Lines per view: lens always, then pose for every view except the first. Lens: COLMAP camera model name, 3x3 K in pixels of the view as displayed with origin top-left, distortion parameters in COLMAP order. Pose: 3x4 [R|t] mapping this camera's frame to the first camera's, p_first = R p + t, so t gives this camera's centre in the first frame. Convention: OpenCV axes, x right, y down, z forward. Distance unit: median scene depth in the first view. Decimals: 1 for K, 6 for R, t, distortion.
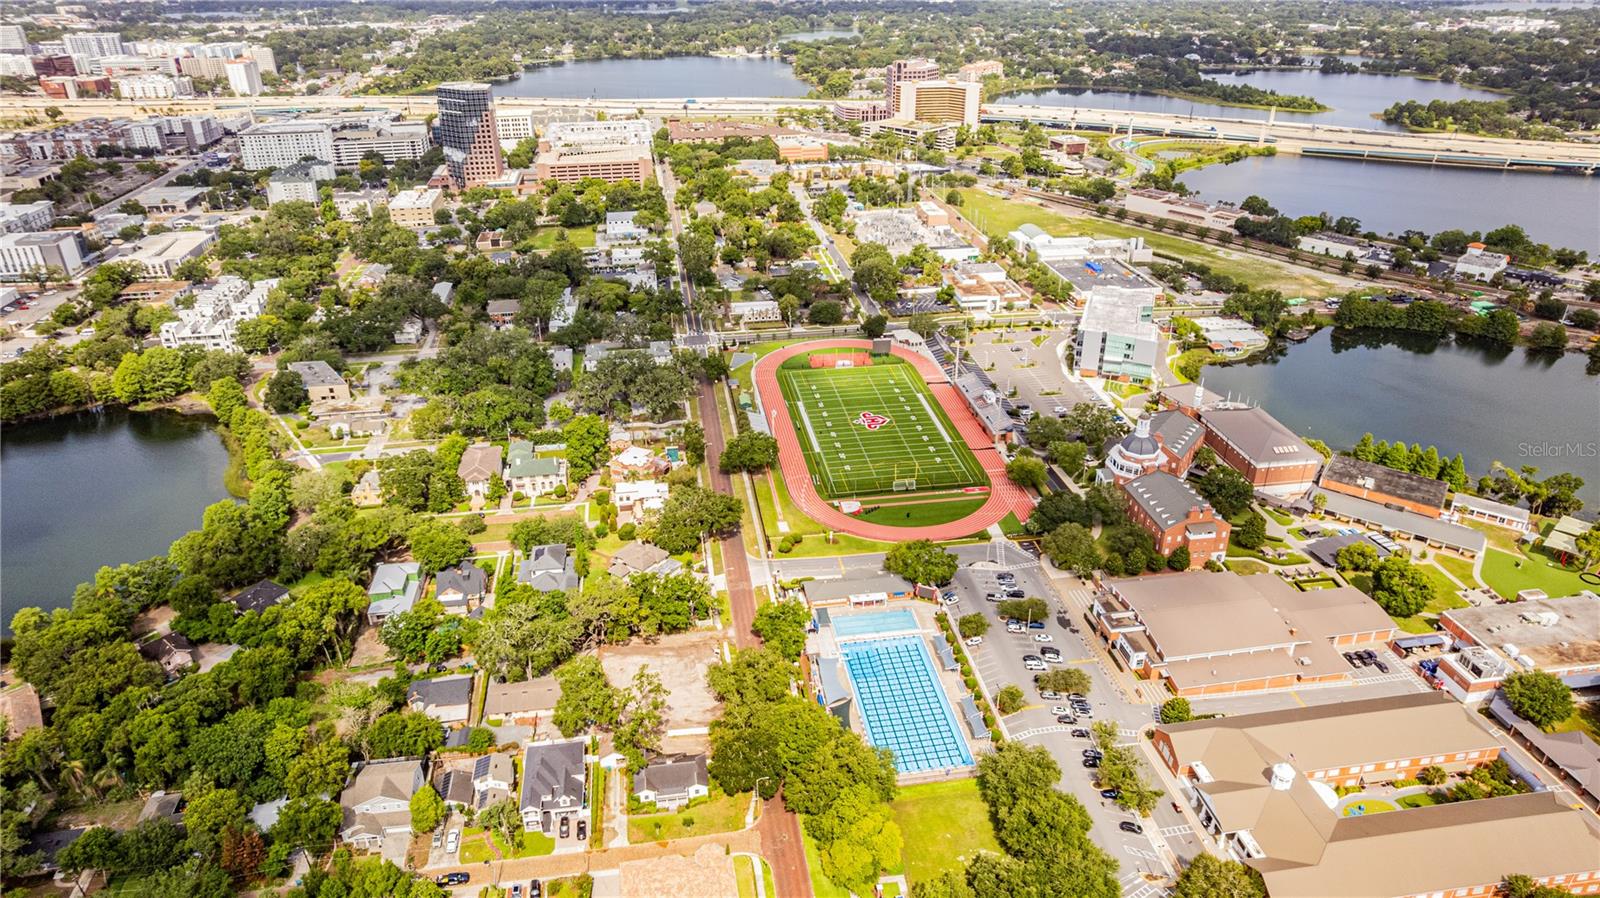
lens RADIAL K [[1037.3, 0, 800.0], [0, 1037.3, 449.0], [0, 0, 1]] dist [-0.086154, 0.087193]
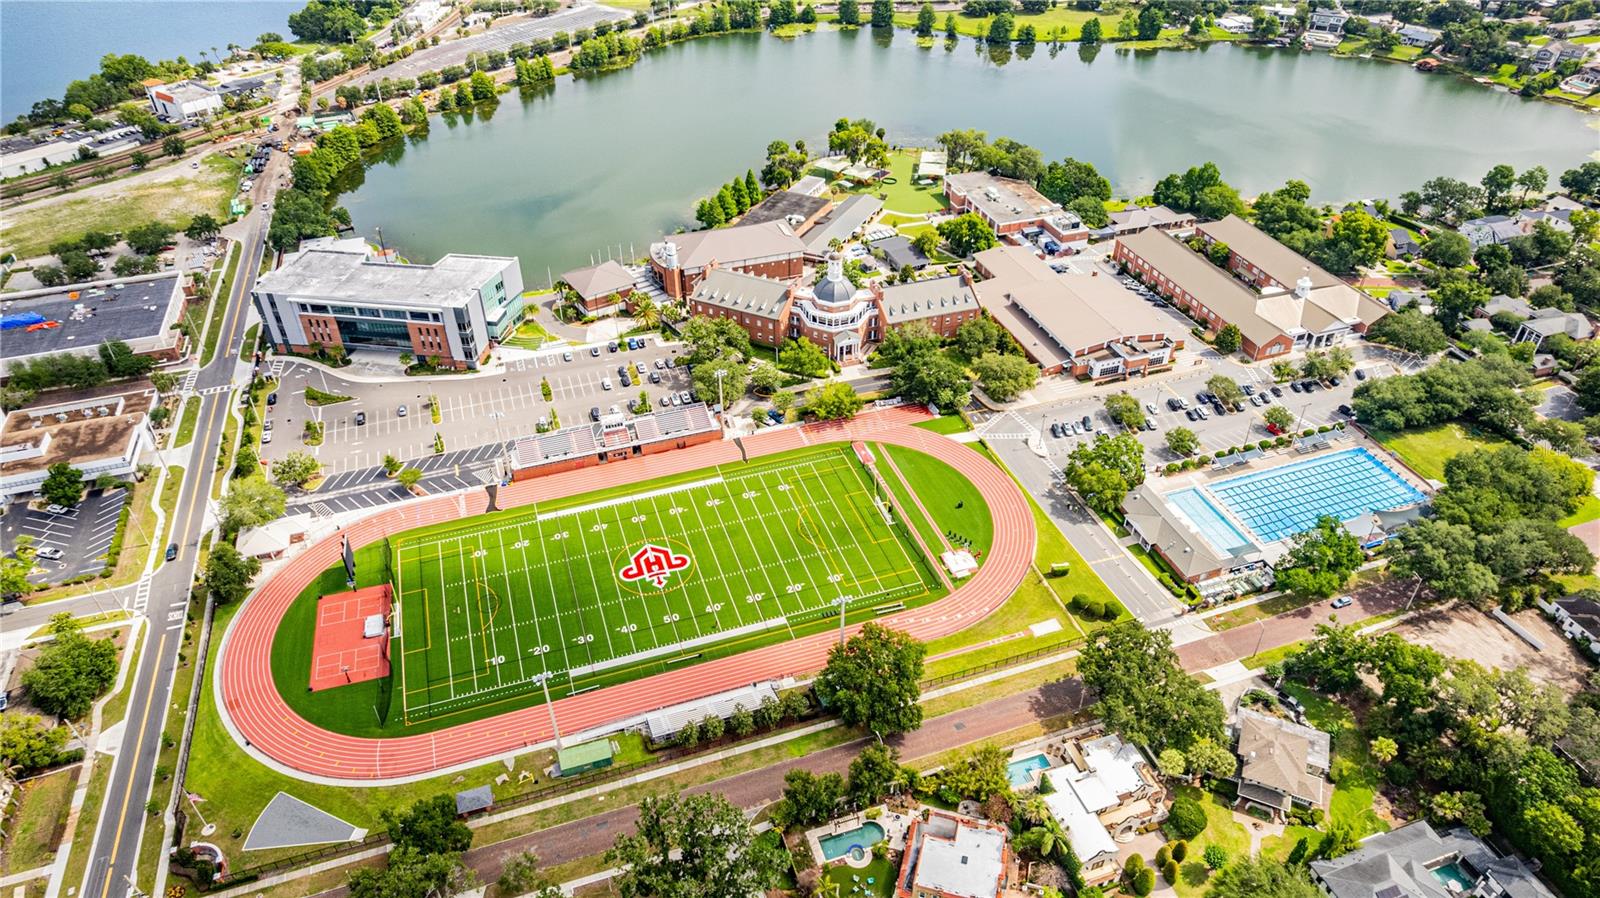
lens RADIAL K [[1037.3, 0, 800.0], [0, 1037.3, 449.0], [0, 0, 1]] dist [-0.086154, 0.087193]
pose [[-0.180222, -0.581044, 0.793667, -0.550864], [0.443925, 0.671983, 0.592764, -0.570167], [-0.877753, 0.459158, 0.136834, 1.265121]]
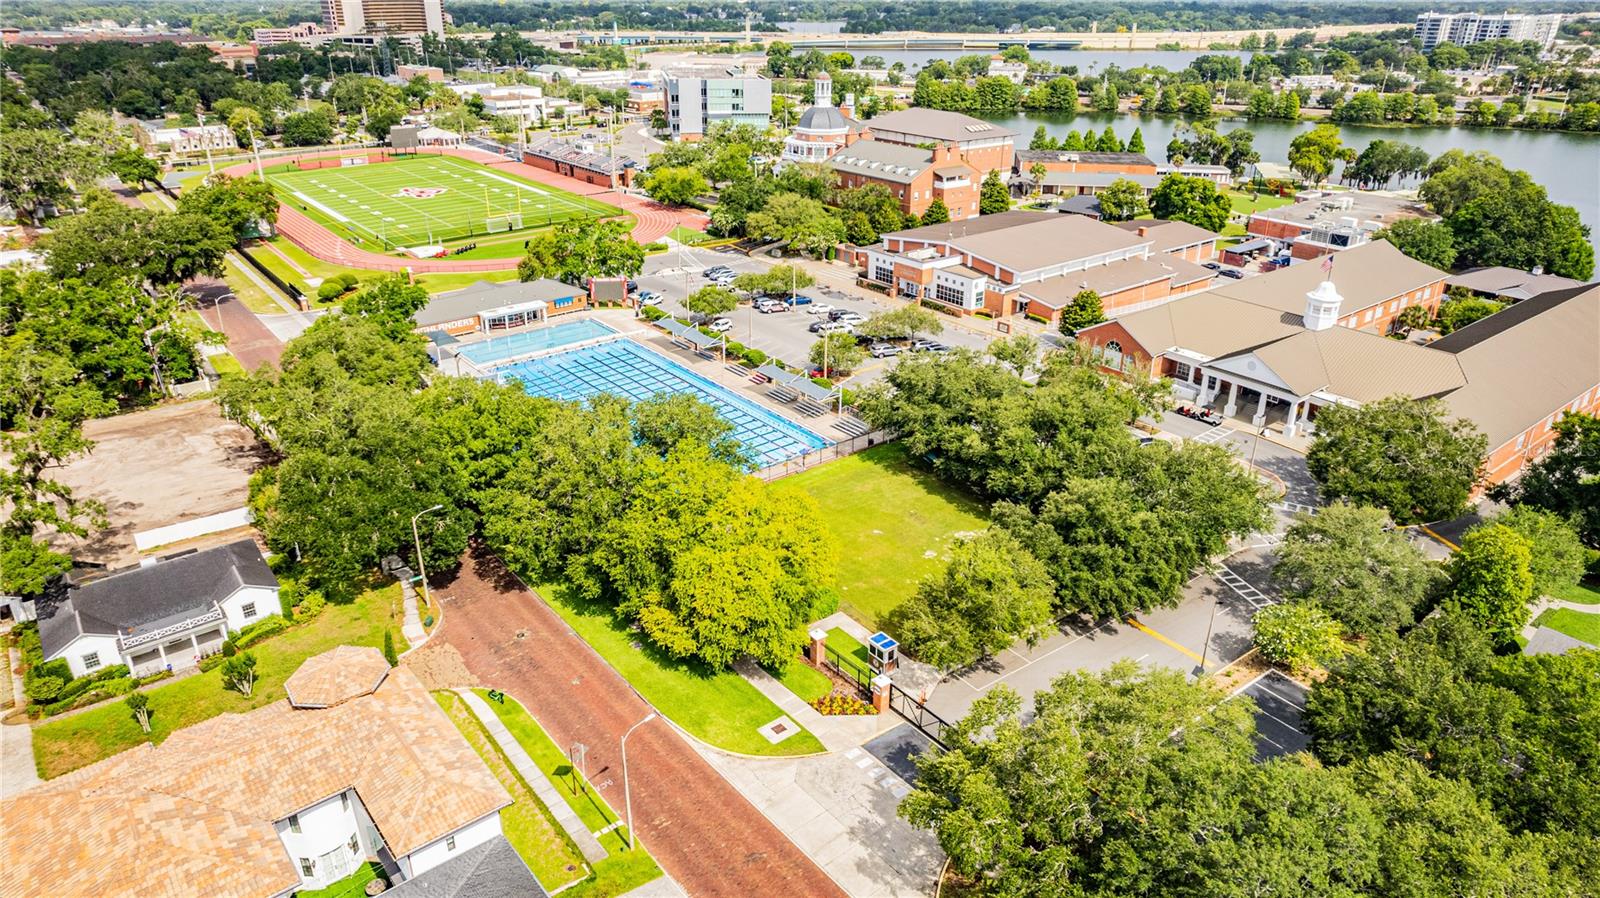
lens RADIAL K [[1037.3, 0, 800.0], [0, 1037.3, 449.0], [0, 0, 1]] dist [-0.086154, 0.087193]
pose [[0.870865, -0.194082, 0.451582, -0.071002], [0.212785, 0.977052, 0.009569, 0.274876], [-0.443076, 0.087756, 0.892179, 0.503938]]
